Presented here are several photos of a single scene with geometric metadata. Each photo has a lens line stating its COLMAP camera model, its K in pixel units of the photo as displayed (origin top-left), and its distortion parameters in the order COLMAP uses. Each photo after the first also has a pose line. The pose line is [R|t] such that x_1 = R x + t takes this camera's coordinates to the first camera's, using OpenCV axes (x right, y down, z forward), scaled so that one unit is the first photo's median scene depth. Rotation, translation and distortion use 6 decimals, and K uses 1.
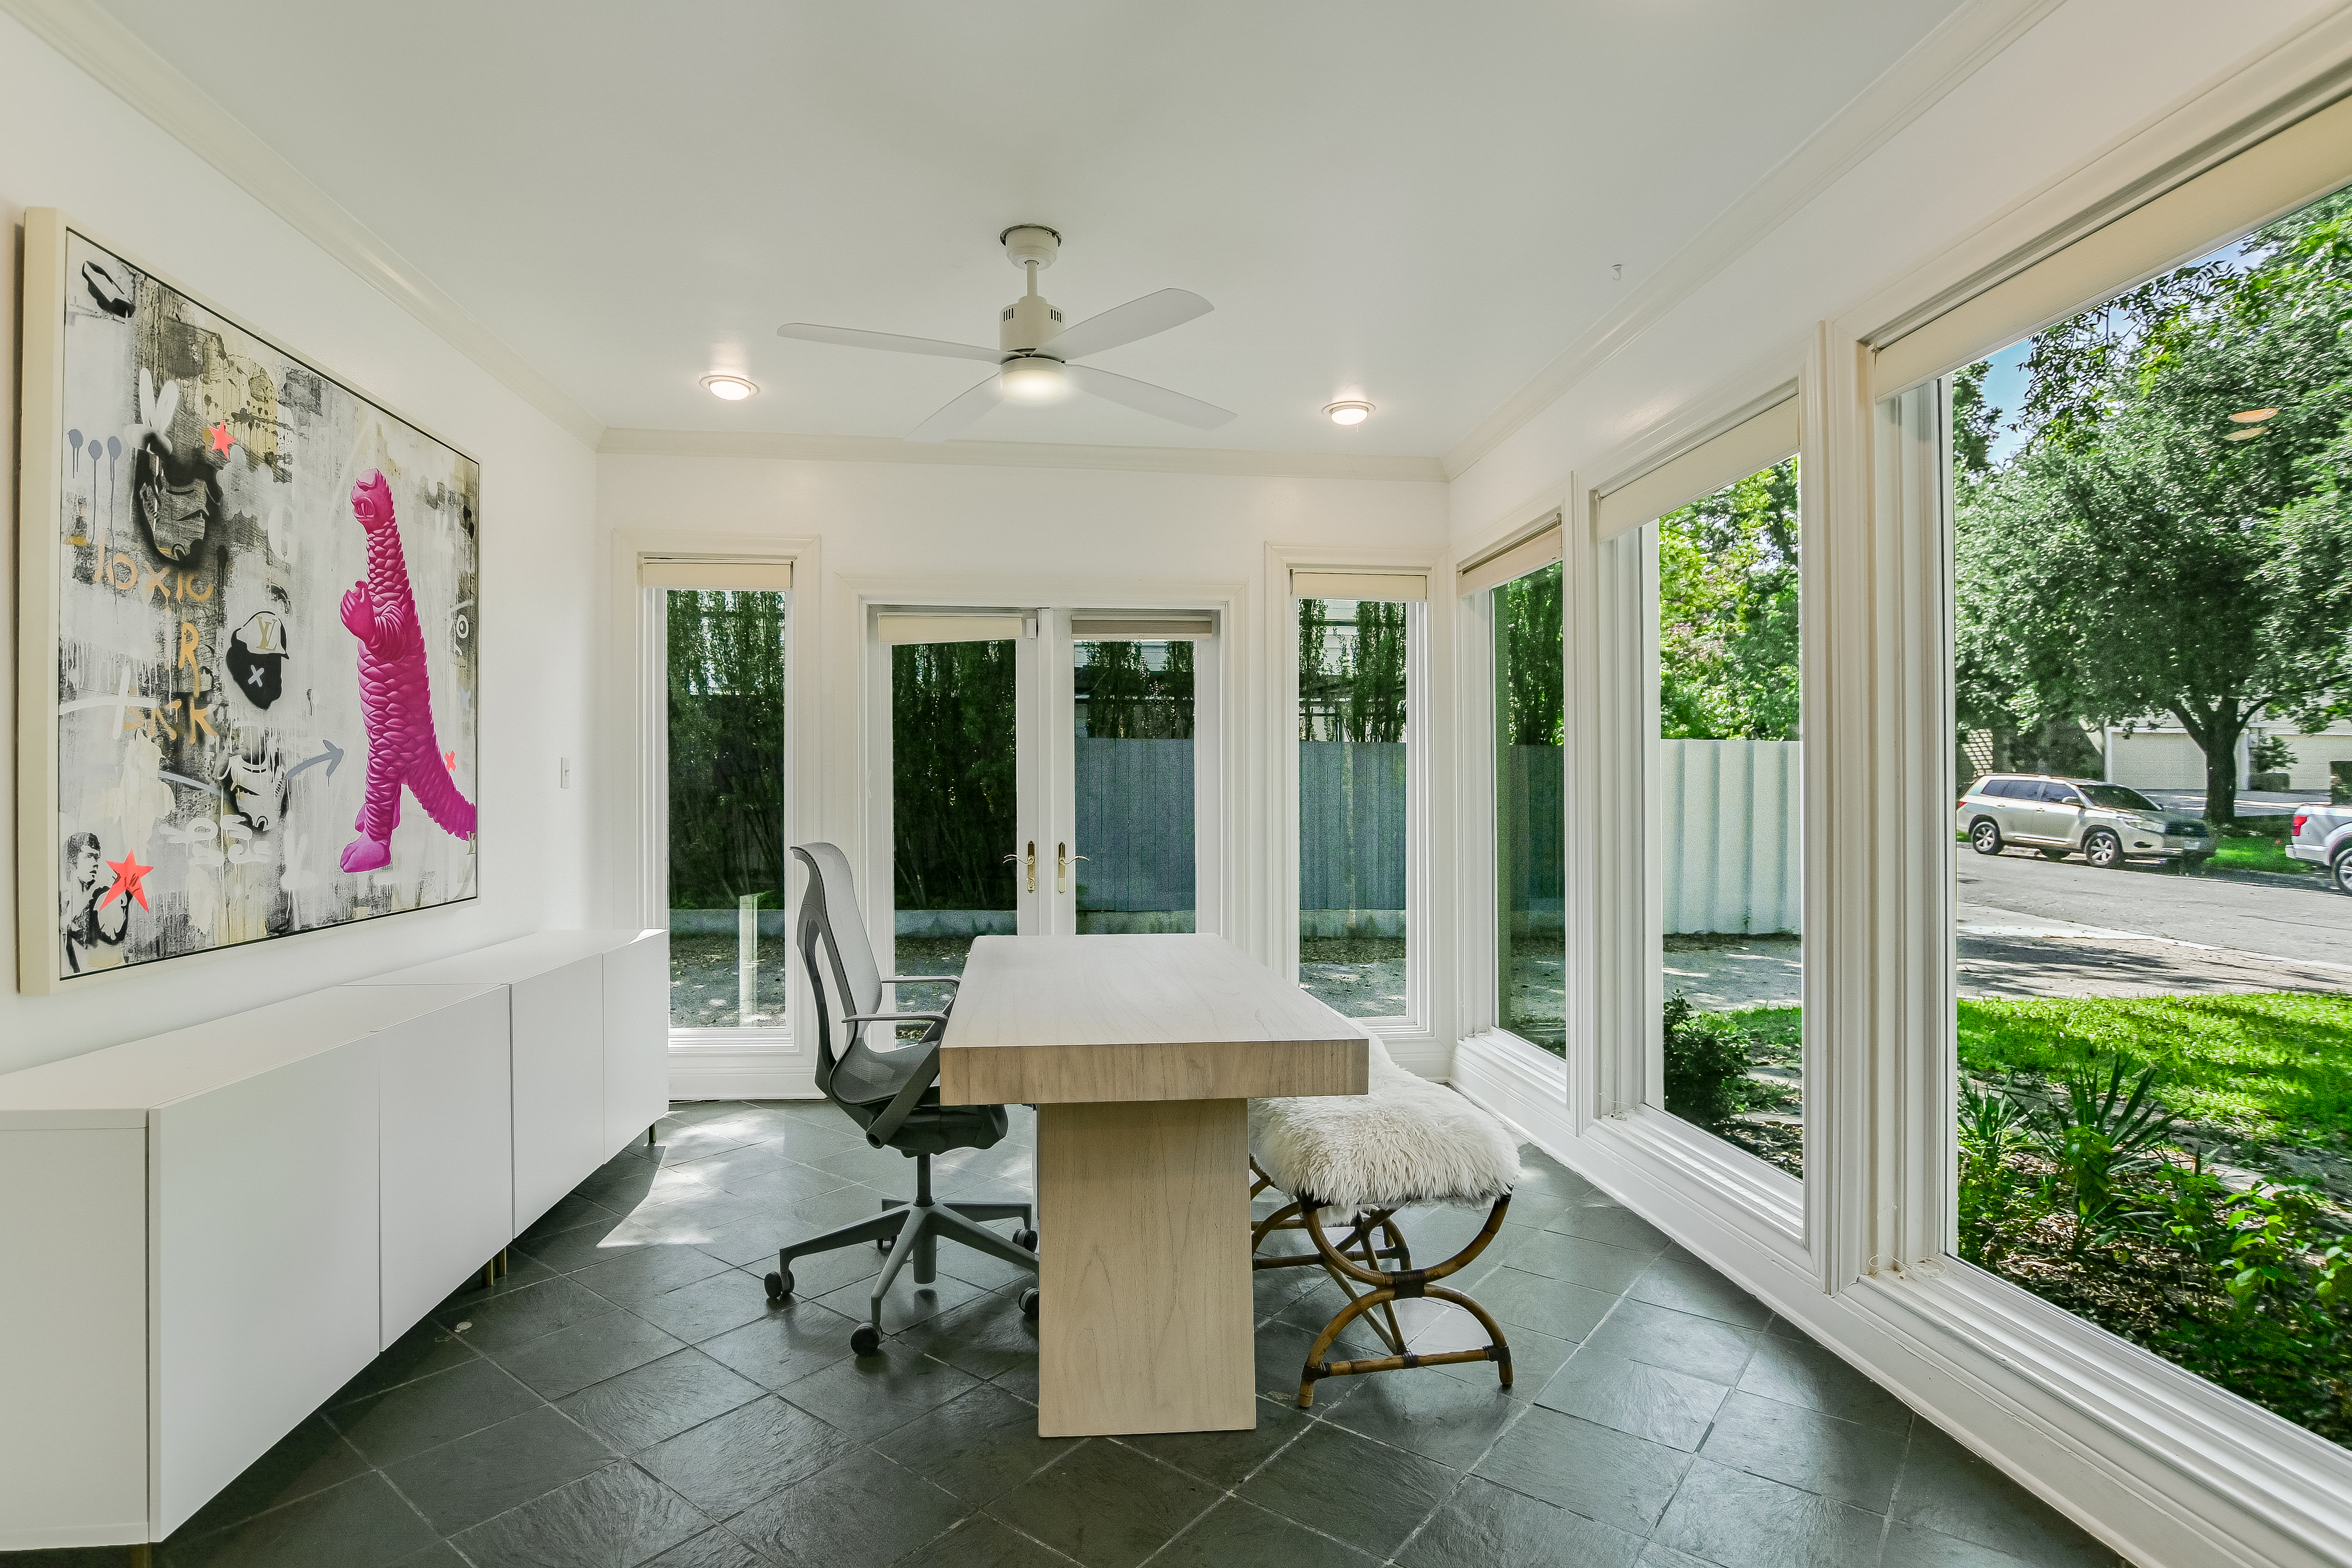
lens RADIAL K [[1145.0, 0, 1159.0], [0, 1145.0, 789.8], [0, 0, 1]] dist [-0.018389, -0.000127]
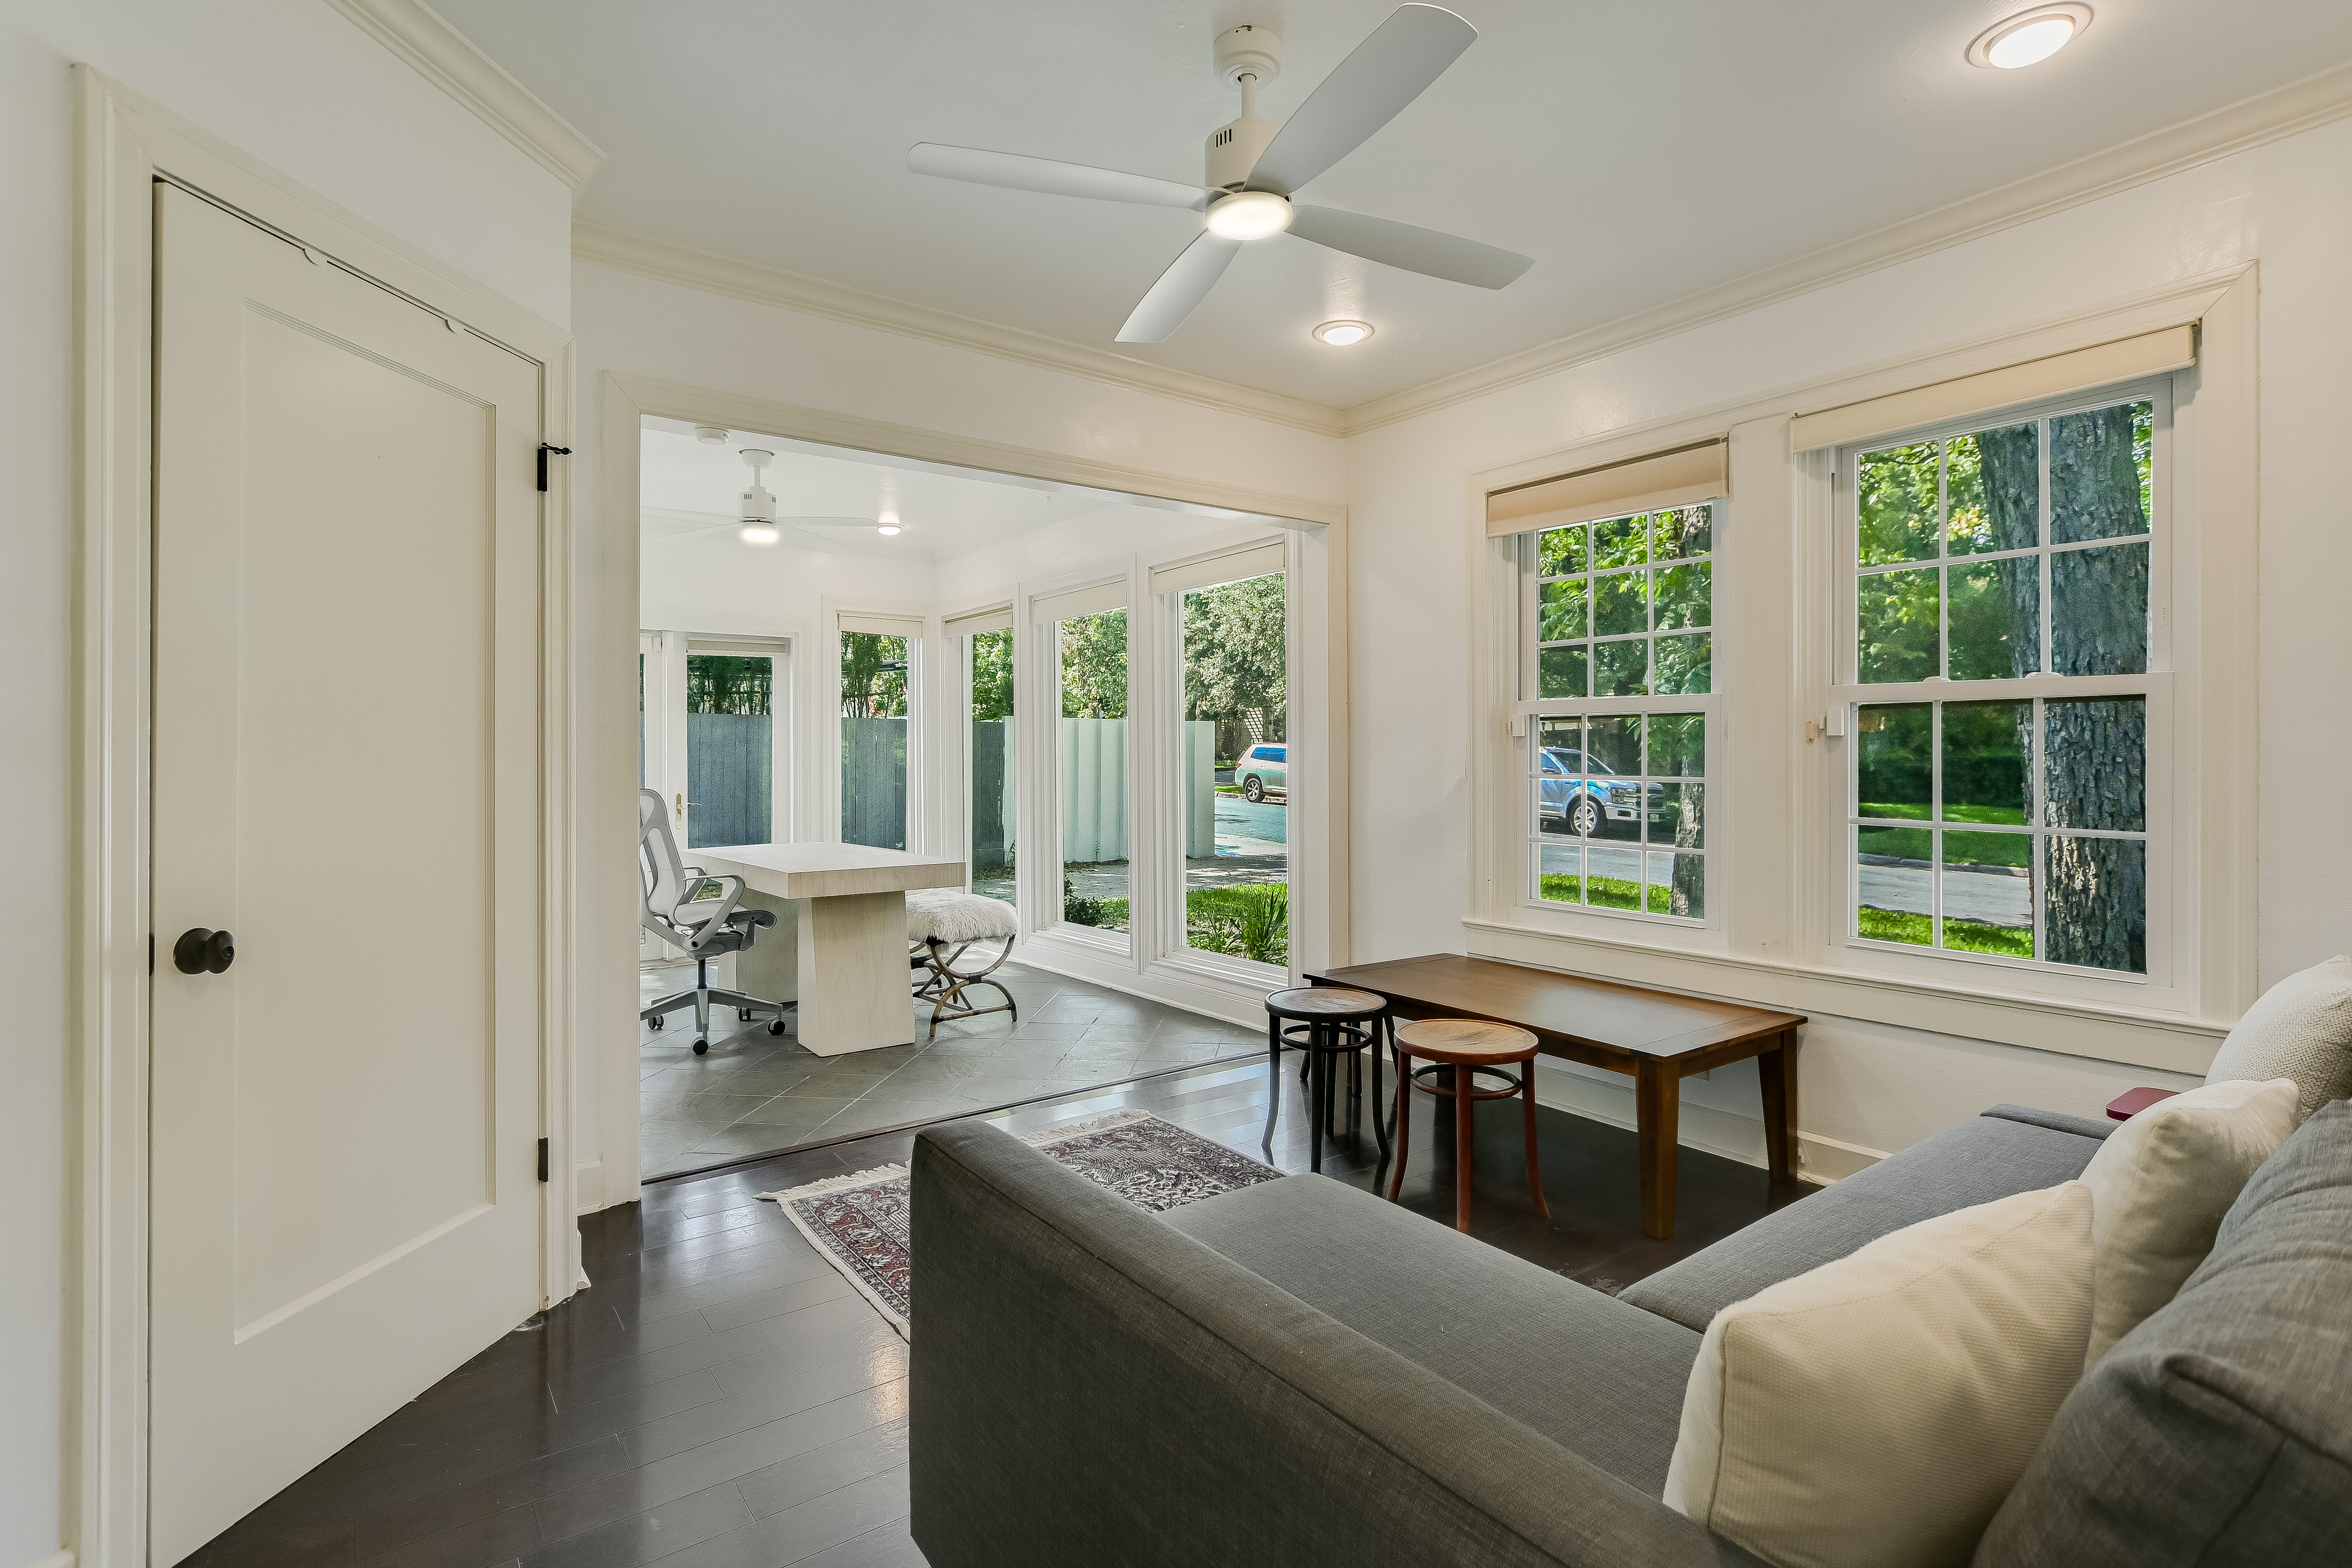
lens RADIAL K [[1145.0, 0, 1159.0], [0, 1145.0, 789.8], [0, 0, 1]] dist [-0.018389, -0.000127]
pose [[0.860255, -0.017462, 0.509565, -0.335334], [0.001972, 0.999520, 0.030923, -0.002182], [-0.509860, -0.025597, 0.859876, -0.611137]]
